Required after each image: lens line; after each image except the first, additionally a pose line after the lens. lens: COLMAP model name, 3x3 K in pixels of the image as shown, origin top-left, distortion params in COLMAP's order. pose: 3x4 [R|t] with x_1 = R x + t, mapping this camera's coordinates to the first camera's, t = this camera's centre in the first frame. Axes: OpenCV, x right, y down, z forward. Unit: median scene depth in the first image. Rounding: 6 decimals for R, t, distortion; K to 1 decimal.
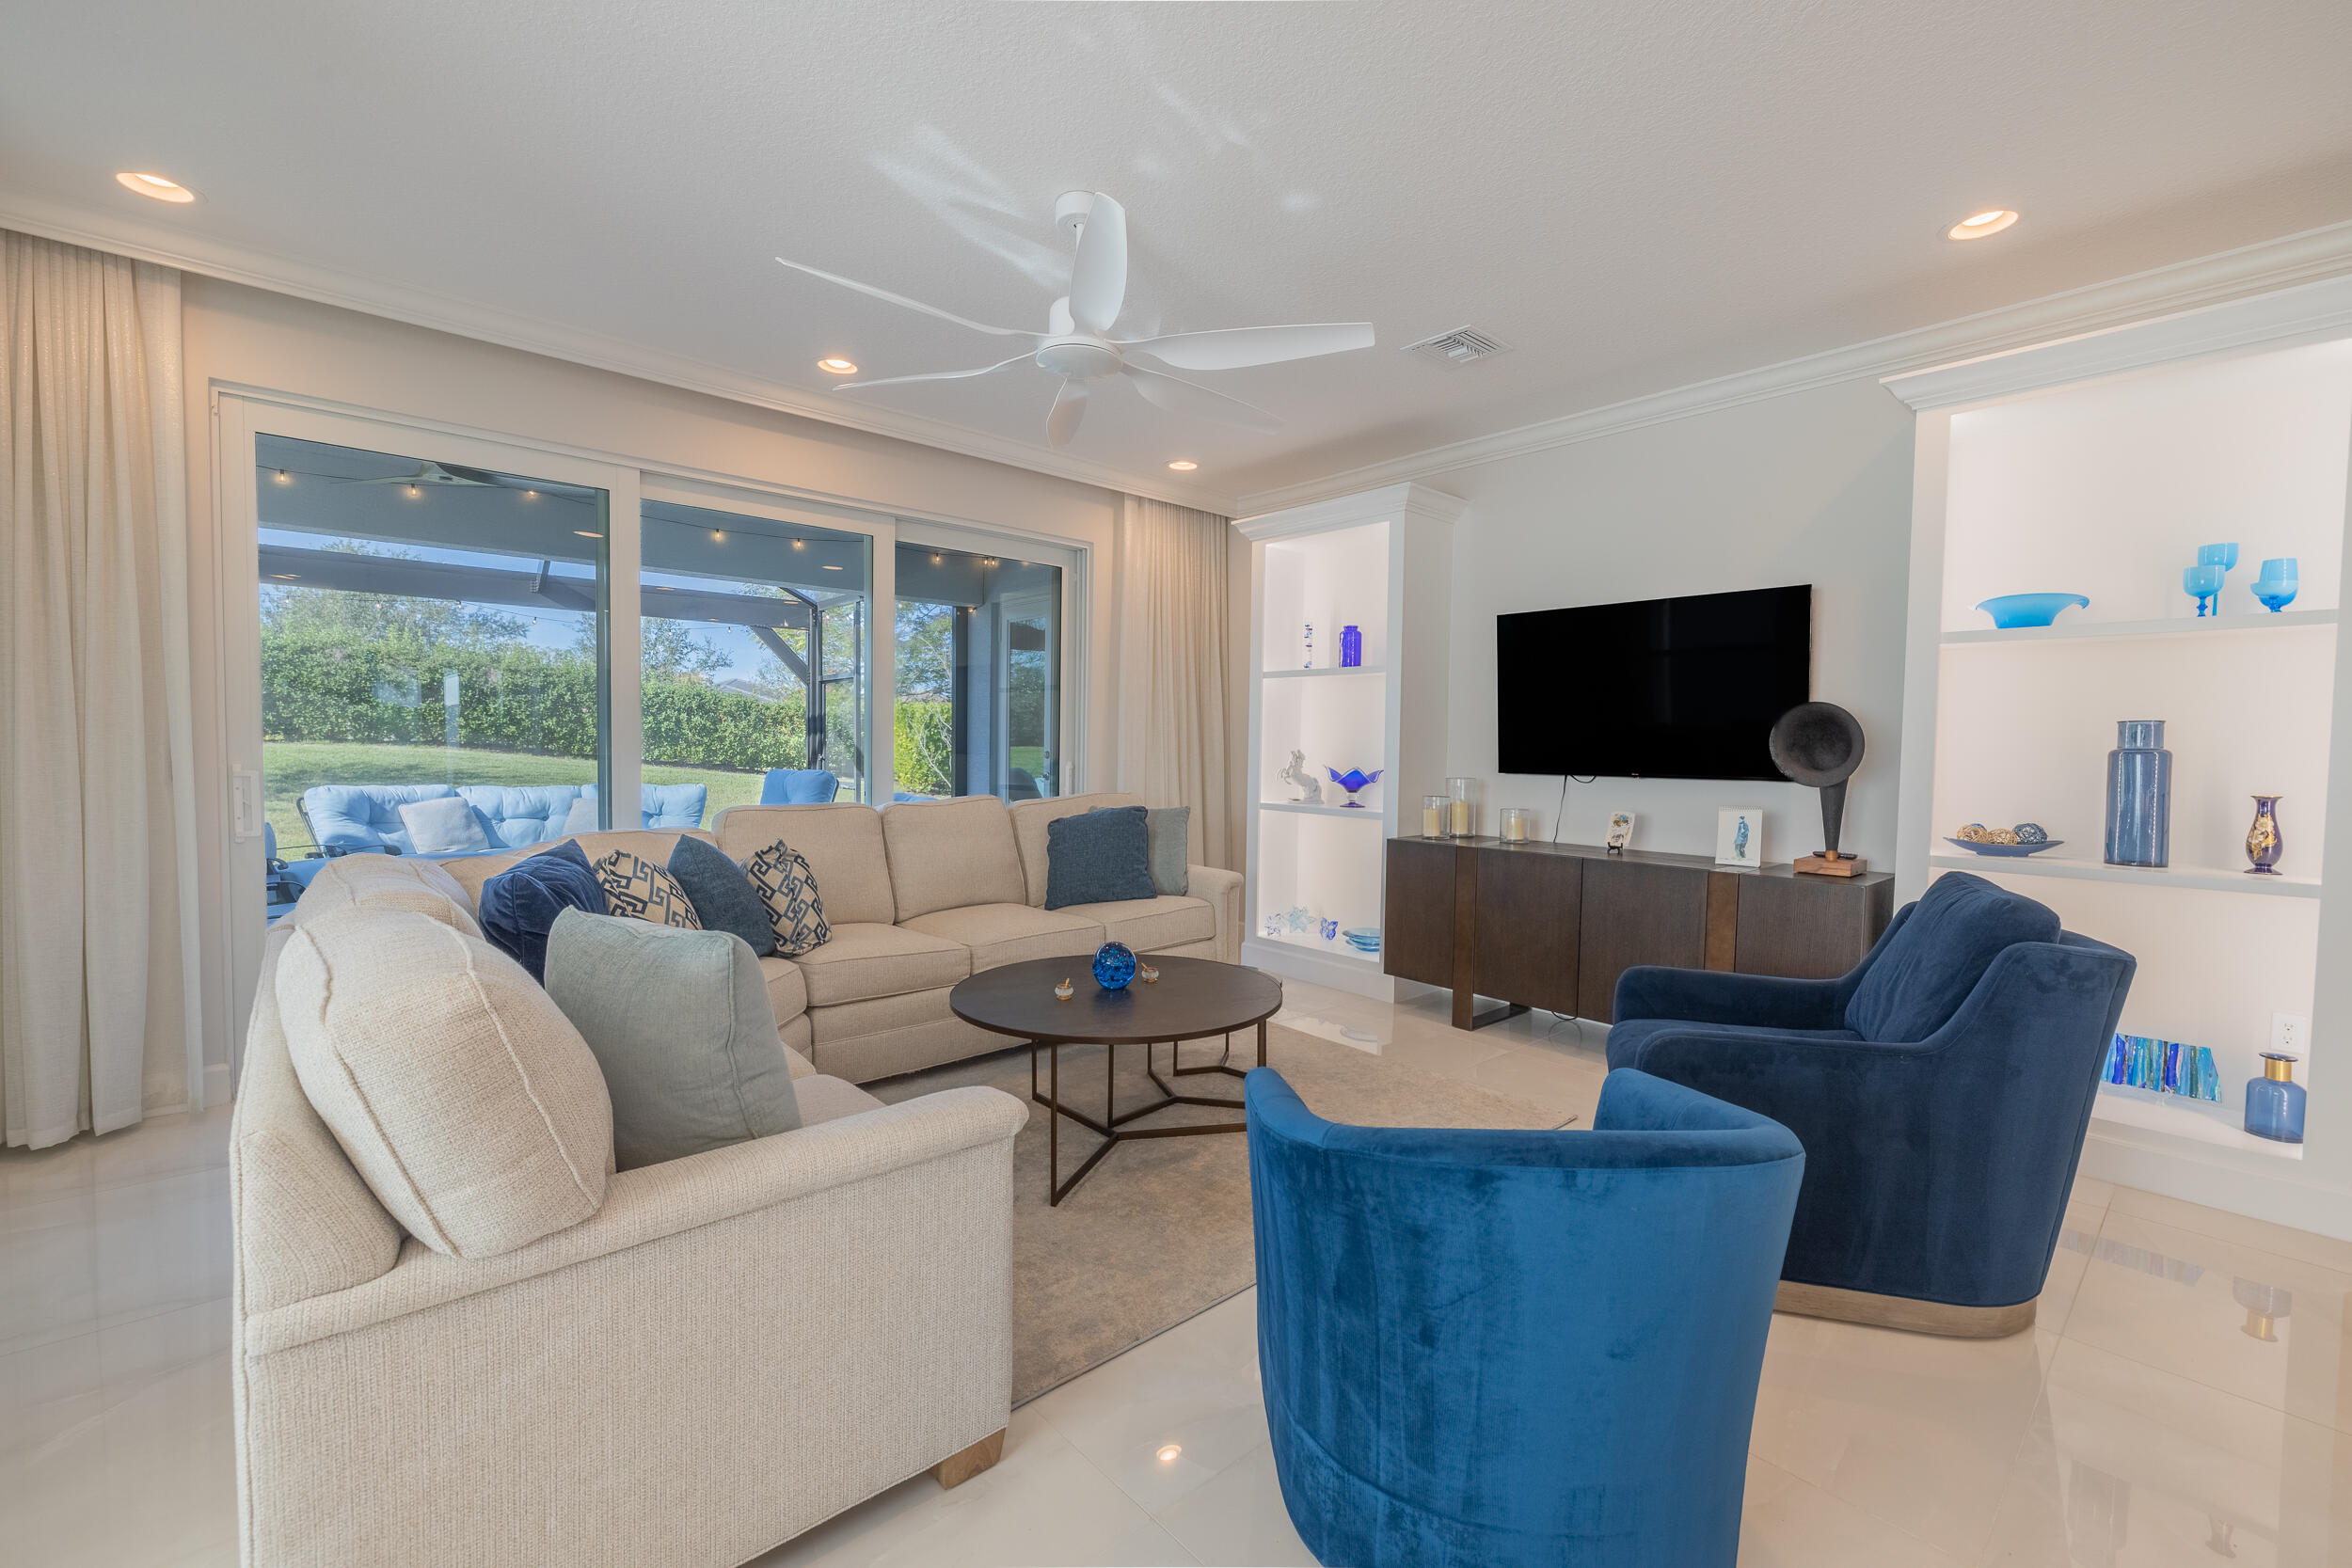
lens RADIAL K [[990.1, 0, 1176.0], [0, 990.1, 784.0], [0, 0, 1]] dist [0.000647, -0.000420]
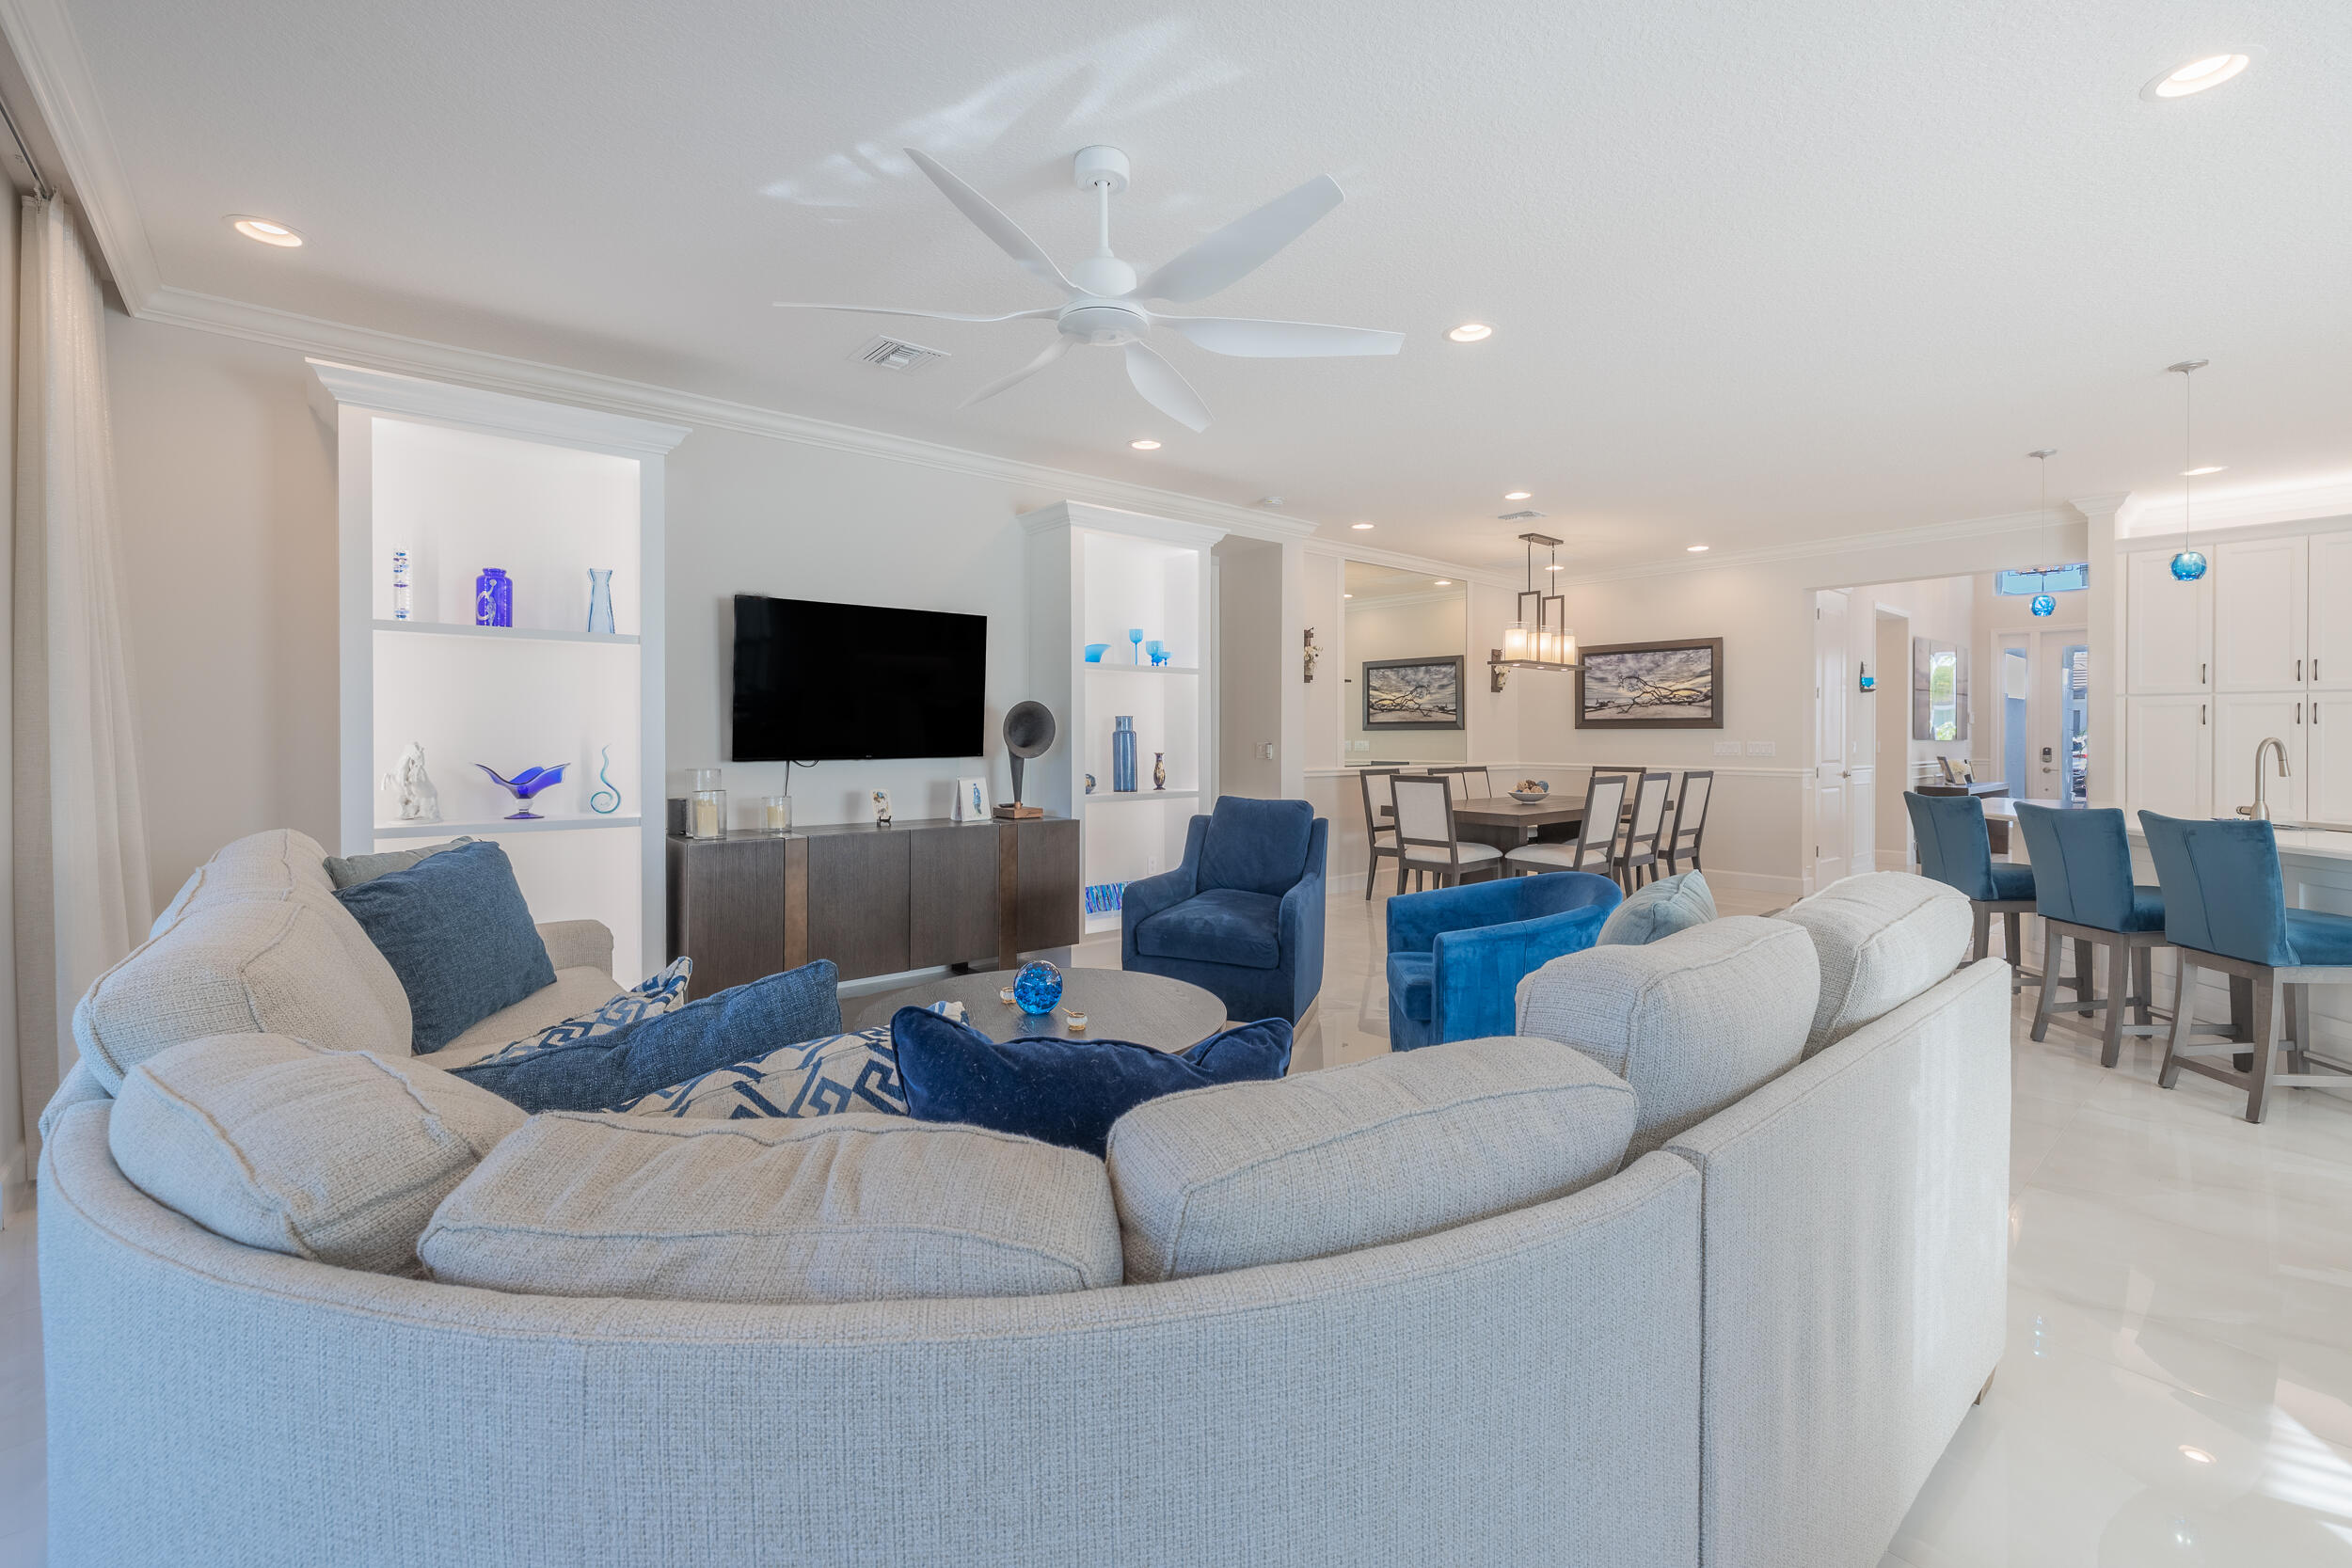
lens RADIAL K [[1029.5, 0, 1170.0], [0, 1029.5, 737.9], [0, 0, 1]] dist [-0.001849, 0.000144]
pose [[0.015380, -0.017281, 0.999732, -0.817924], [0.041454, 0.999002, 0.016631, -0.041403], [-0.999022, 0.041187, 0.016081, 0.715460]]
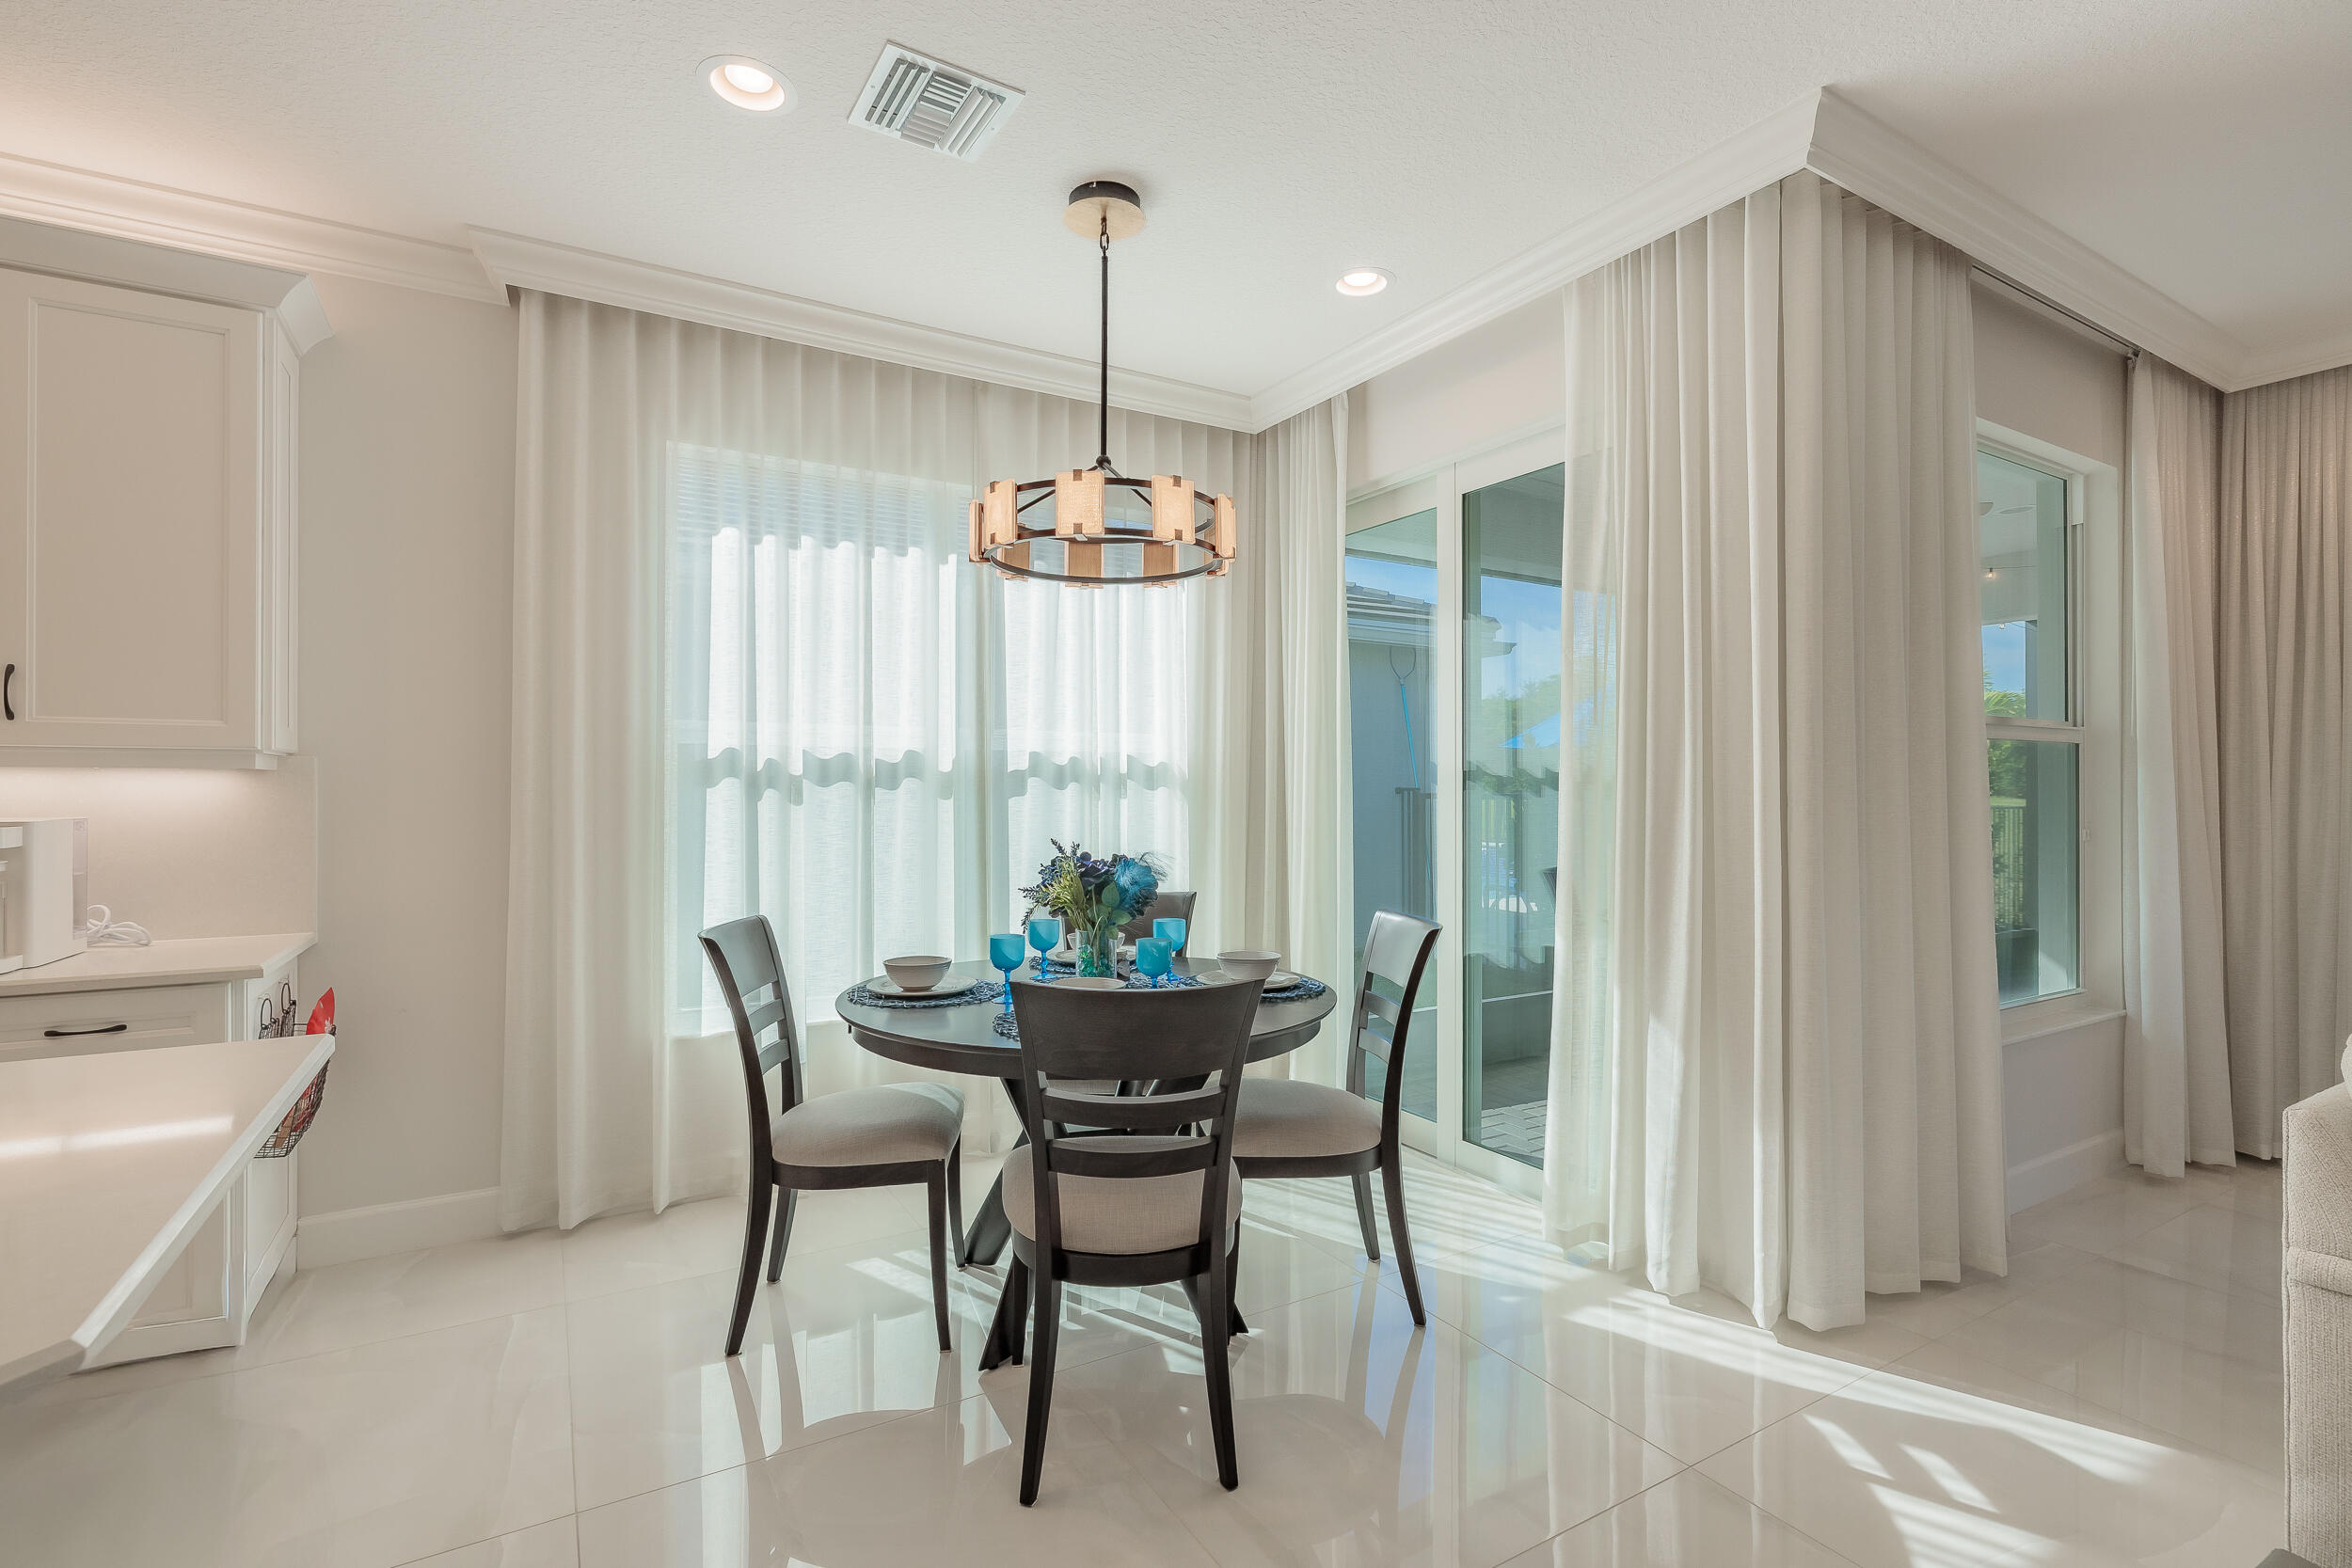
lens RADIAL K [[1074.2, 0, 1183.4], [0, 1074.2, 769.3], [0, 0, 1]] dist [-0.000512, -0.000417]
pose [[-0.195020, -0.037000, -0.980101, 0.207756], [-0.043023, 0.998649, -0.029140, 0.003186], [0.979855, 0.036484, -0.196349, -0.050443]]
